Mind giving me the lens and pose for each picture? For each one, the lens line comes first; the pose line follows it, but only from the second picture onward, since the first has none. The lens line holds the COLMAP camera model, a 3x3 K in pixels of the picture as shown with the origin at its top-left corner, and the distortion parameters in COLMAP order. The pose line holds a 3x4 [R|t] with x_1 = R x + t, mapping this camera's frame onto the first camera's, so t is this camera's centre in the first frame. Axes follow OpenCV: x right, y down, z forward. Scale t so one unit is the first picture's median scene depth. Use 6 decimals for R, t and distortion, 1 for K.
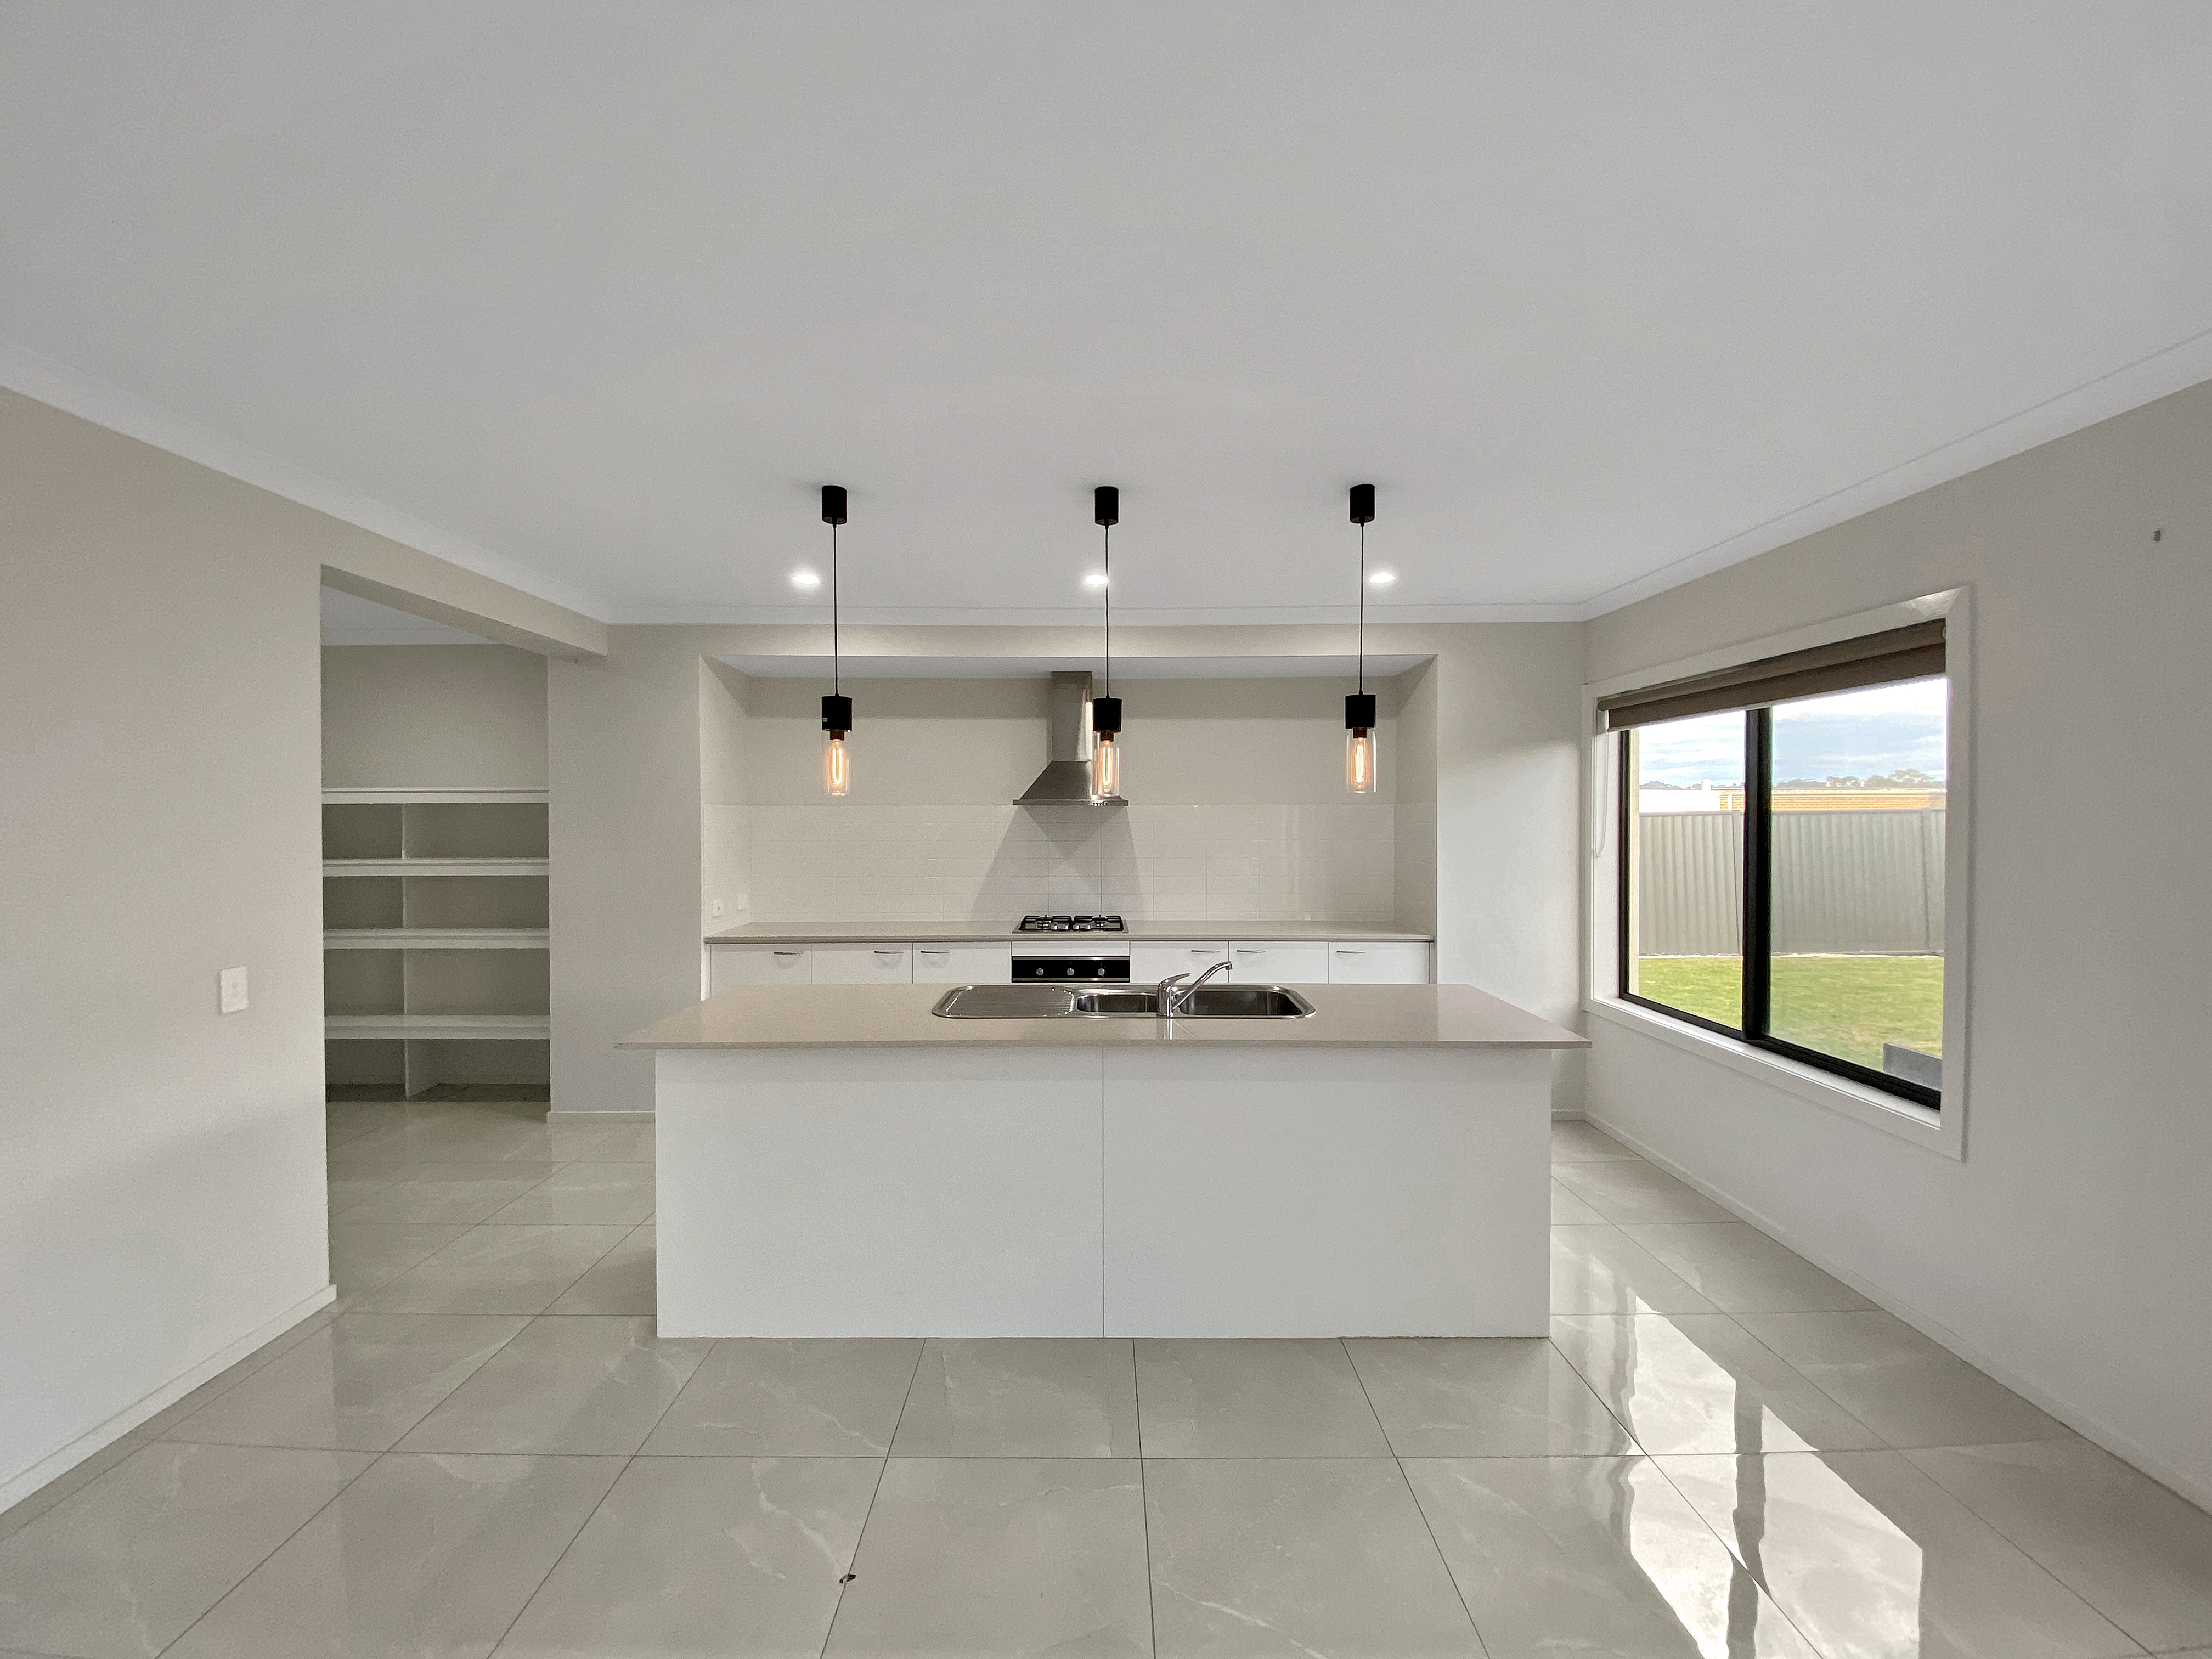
lens RADIAL K [[911.9, 0, 1107.1], [0, 911.9, 822.5], [0, 0, 1]] dist [-0.002945, -0.000231]
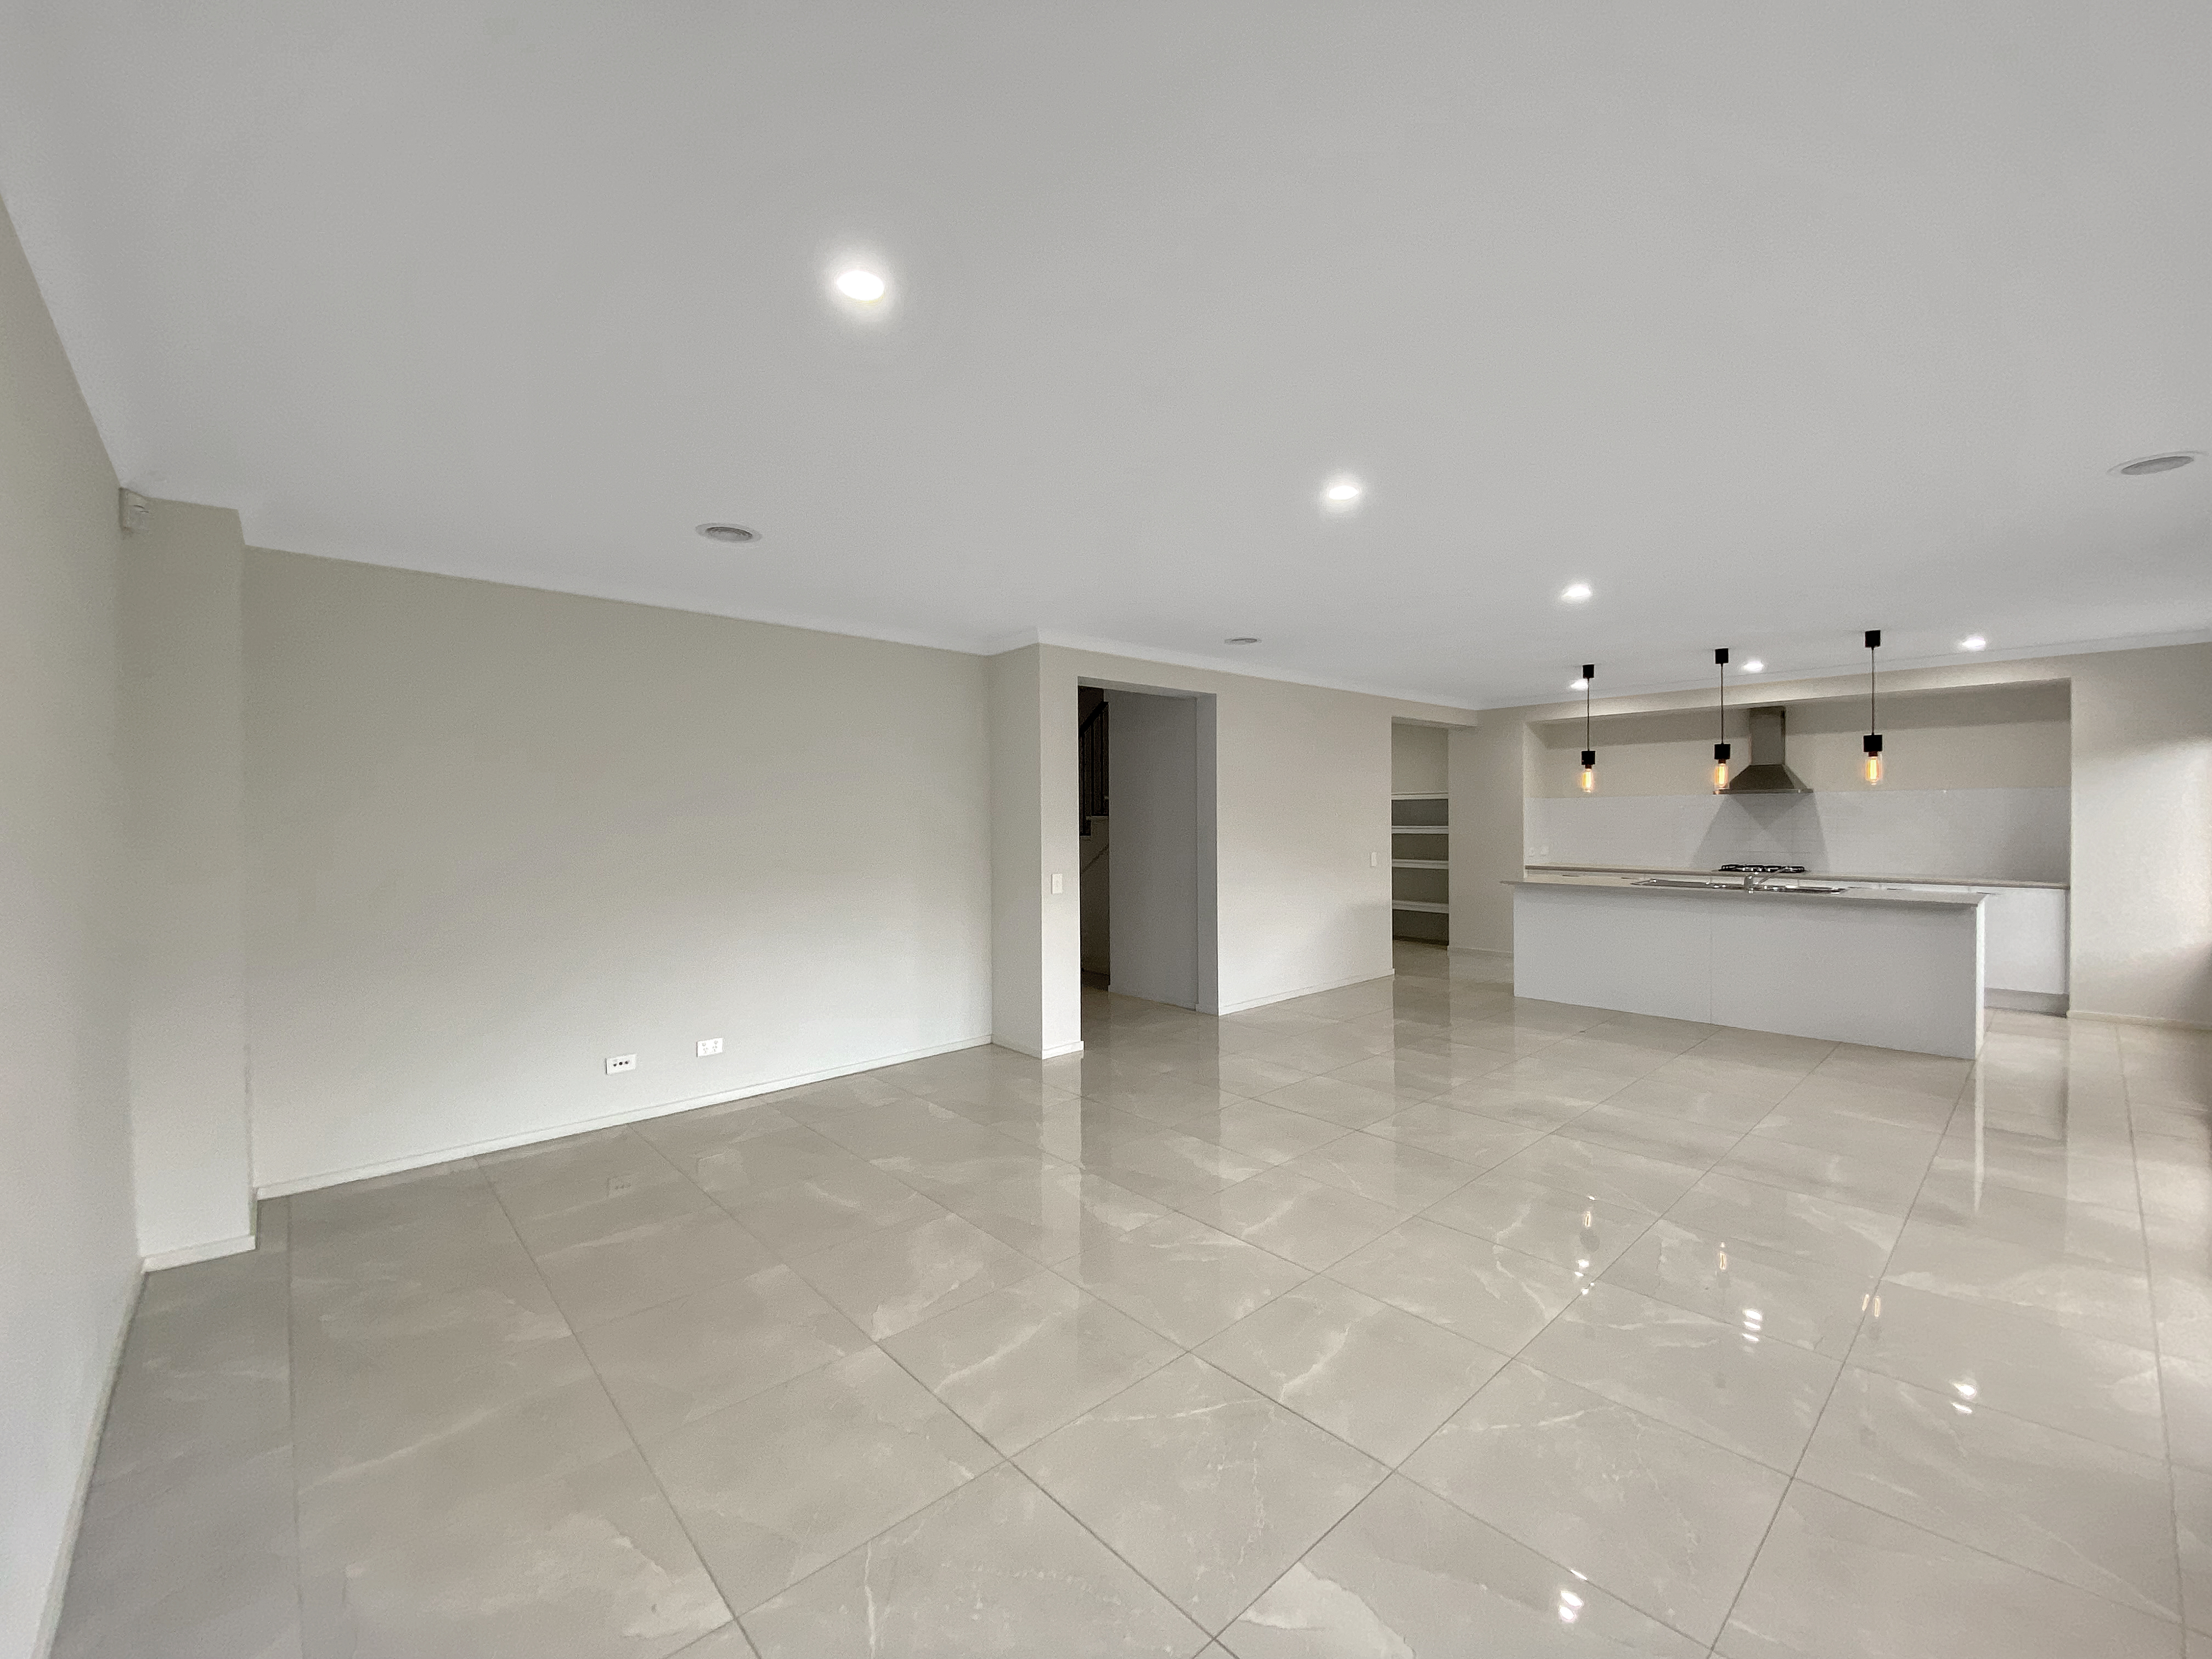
lens RADIAL K [[911.9, 0, 1108.3], [0, 911.9, 819.4], [0, 0, 1]] dist [-0.002945, -0.000231]
pose [[0.679446, -0.001340, -0.733724, 0.381205], [0.004462, 0.999987, 0.002305, 0.017795], [0.733712, -0.004840, 0.679443, -0.973388]]
